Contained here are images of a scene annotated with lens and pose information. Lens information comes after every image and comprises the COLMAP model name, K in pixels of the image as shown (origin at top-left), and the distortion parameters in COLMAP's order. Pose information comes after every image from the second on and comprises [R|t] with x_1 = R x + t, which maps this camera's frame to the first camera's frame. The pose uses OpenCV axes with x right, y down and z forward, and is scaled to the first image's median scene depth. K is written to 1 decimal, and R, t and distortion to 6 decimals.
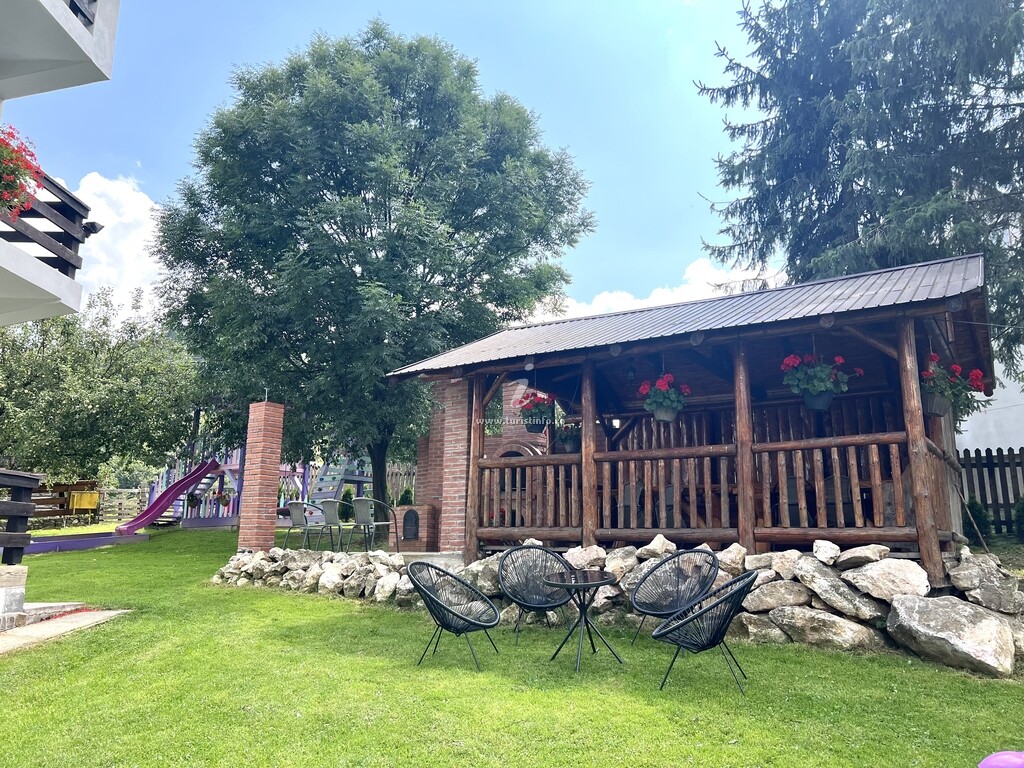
lens RADIAL K [[772.8, 0, 512.0], [0, 772.8, 384.0], [0, 0, 1]] dist [-0.000434, -0.005743]
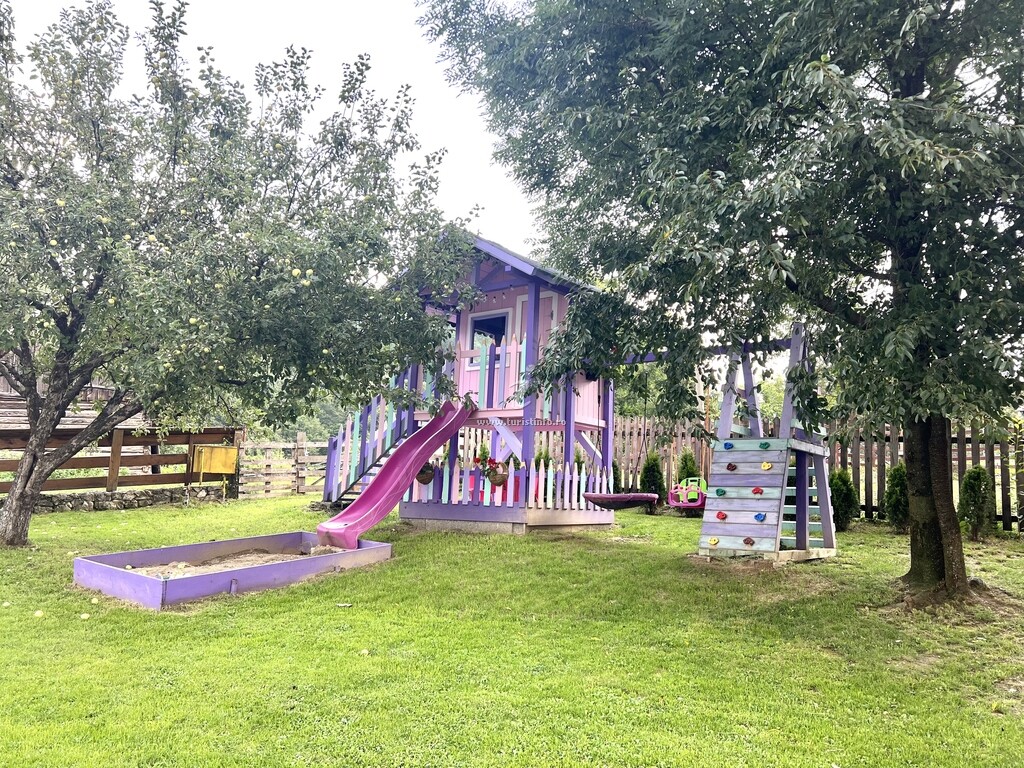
lens RADIAL K [[772.8, 0, 512.0], [0, 772.8, 384.0], [0, 0, 1]] dist [-0.000434, -0.005743]
pose [[0.998248, 0.032344, -0.049536, -0.313064], [-0.029117, 0.997491, 0.064530, 0.048663], [0.051499, -0.062974, 0.996686, 0.437986]]
